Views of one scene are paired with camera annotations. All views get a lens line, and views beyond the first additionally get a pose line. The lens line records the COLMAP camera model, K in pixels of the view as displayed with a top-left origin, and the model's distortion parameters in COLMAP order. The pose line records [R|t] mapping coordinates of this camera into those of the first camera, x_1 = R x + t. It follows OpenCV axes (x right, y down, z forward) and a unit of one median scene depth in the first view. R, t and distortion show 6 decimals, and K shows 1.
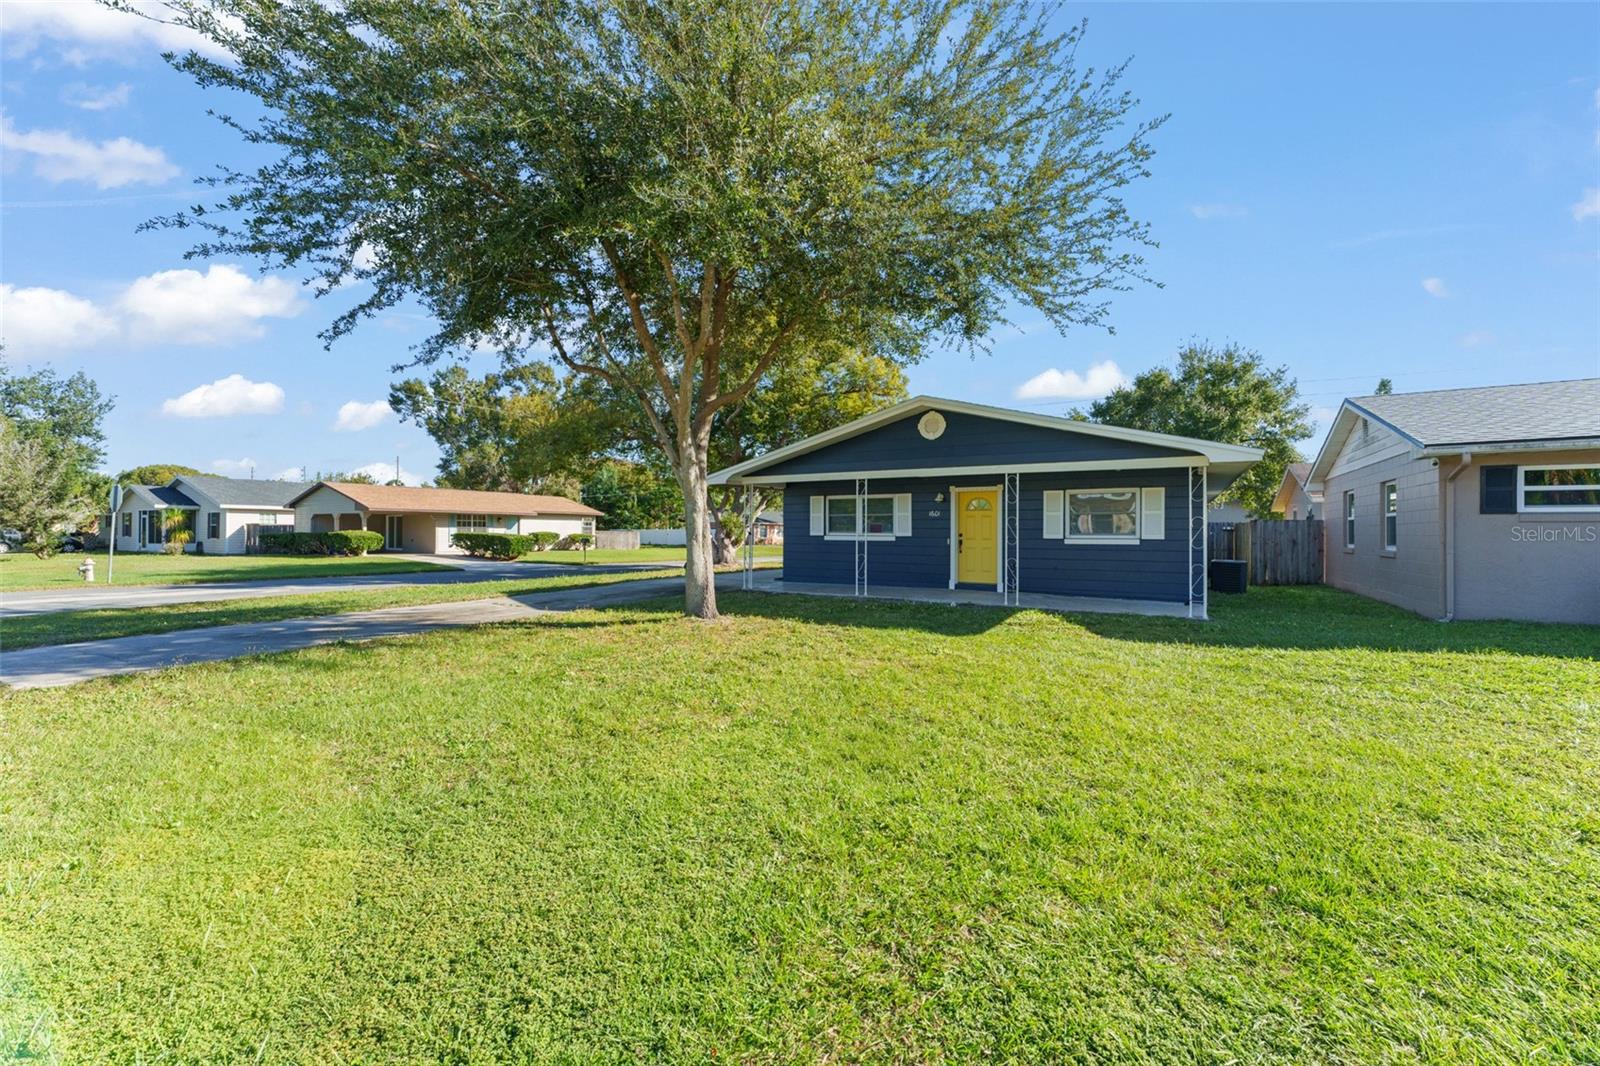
lens RADIAL K [[627.1, 0, 804.4], [0, 627.1, 532.2], [0, 0, 1]] dist [-0.001746, 0.000114]
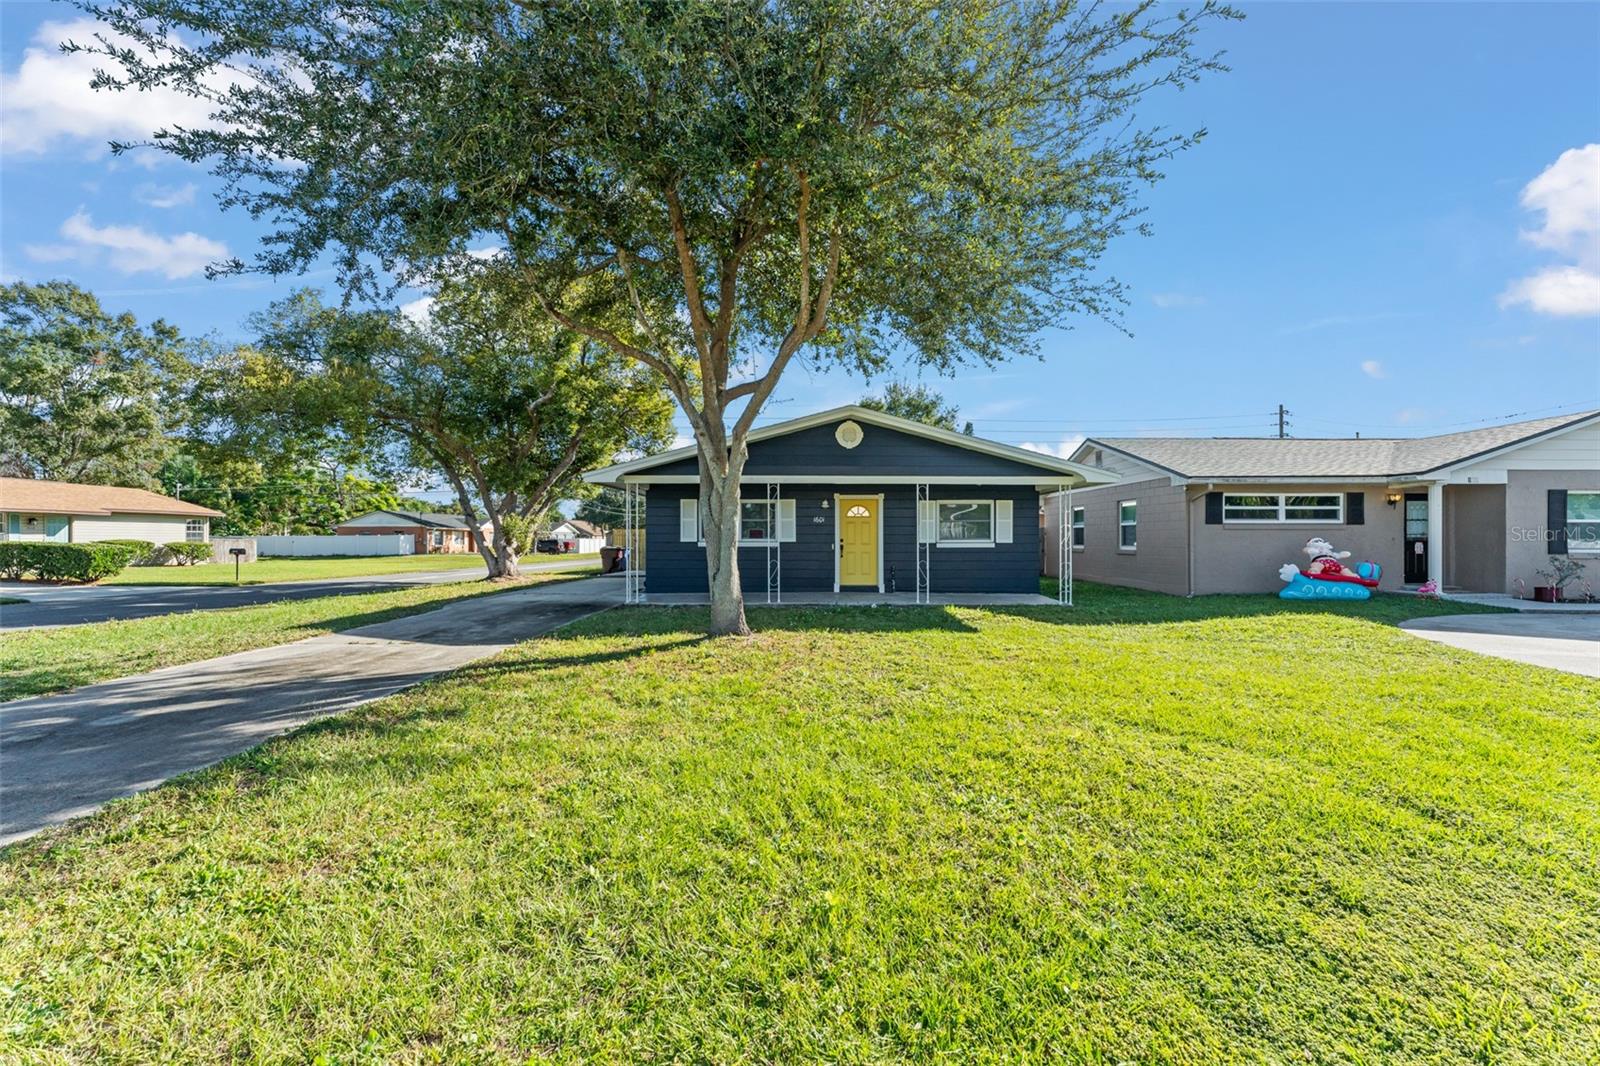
lens RADIAL K [[627.1, 0, 802.6], [0, 627.1, 539.3], [0, 0, 1]] dist [-0.001746, 0.000114]
pose [[0.862446, -0.004710, 0.506127, -0.341807], [0.003557, 0.999988, 0.003245, -0.000690], [-0.506136, -0.000998, 0.862453, 0.131116]]
